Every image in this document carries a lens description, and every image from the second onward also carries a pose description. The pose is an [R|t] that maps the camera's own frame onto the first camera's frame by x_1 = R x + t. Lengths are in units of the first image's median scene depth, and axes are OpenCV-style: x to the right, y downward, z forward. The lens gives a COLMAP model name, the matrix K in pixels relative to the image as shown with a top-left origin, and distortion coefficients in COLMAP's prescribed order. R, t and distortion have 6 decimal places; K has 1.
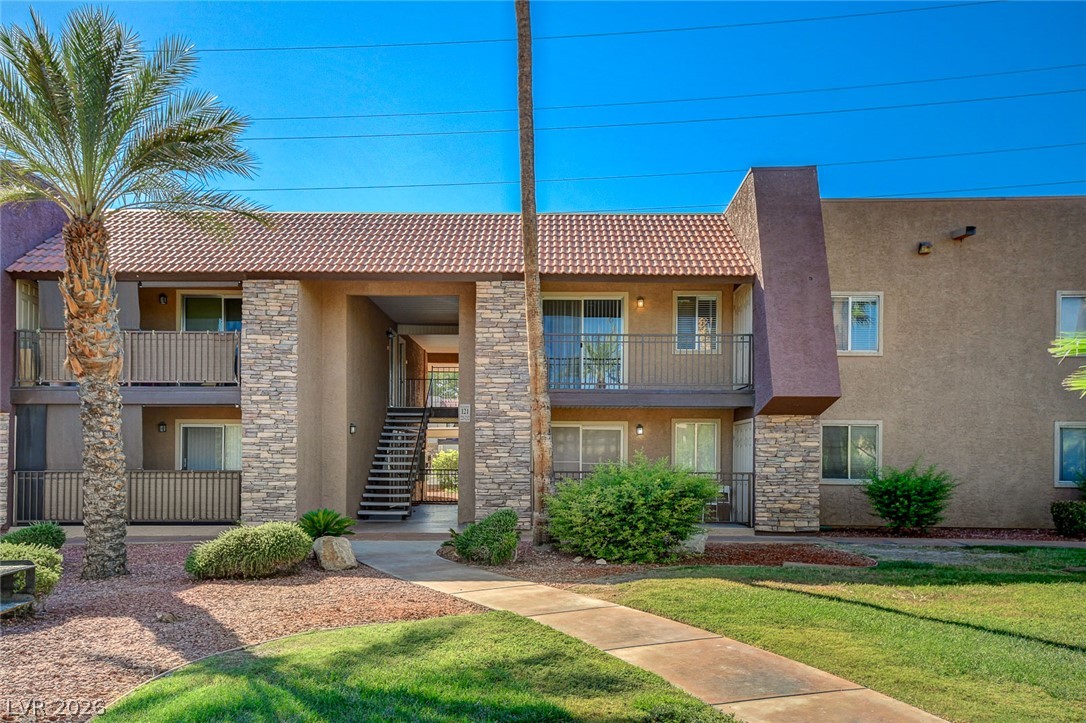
lens RADIAL K [[857.5, 0, 540.1], [0, 857.5, 419.3], [0, 0, 1]] dist [0.047129, 0.005603]
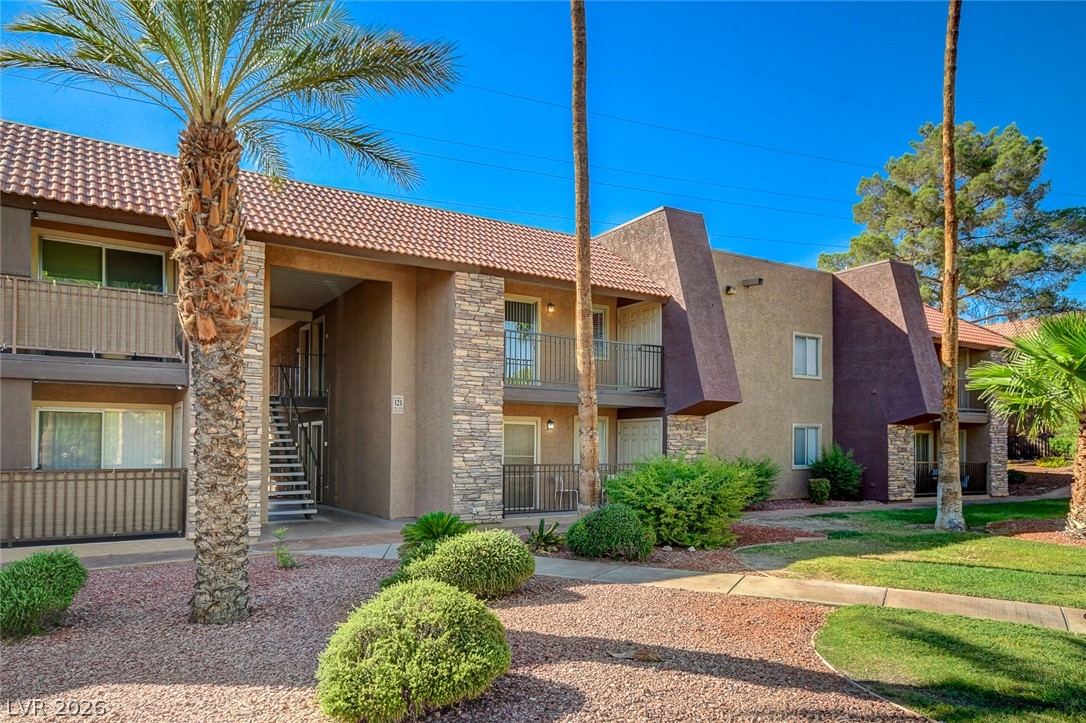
lens RADIAL K [[746.4, 0, 547.8], [0, 746.4, 414.0], [0, 0, 1]] dist [0.031861, 0.001414]
pose [[0.832256, 0.024384, 0.553855, -0.456579], [-0.025255, 0.999663, -0.006063, 0.004536], [-0.553816, -0.008942, 0.832591, 0.232452]]
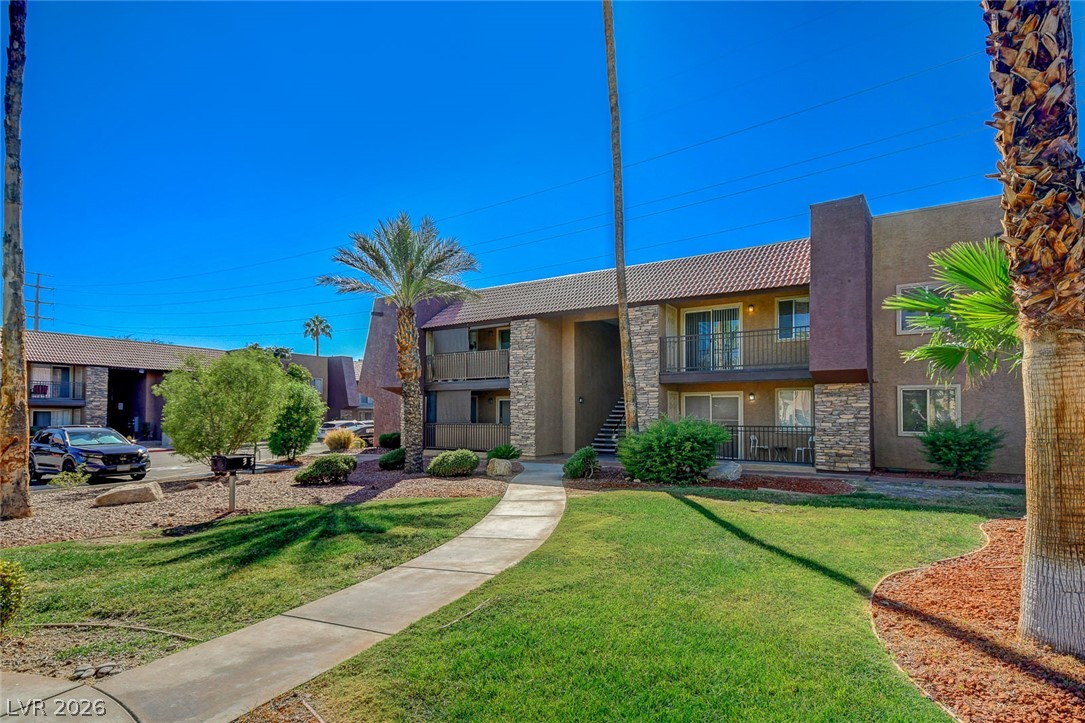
lens RADIAL K [[582.3, 0, 537.1], [0, 582.3, 377.8], [0, 0, 1]] dist [-0.000122, 0.038053]
pose [[0.838138, -0.040783, -0.543932, 0.384693], [0.028560, 0.999114, -0.030904, 0.000668], [0.544711, 0.010368, 0.838560, -0.020023]]
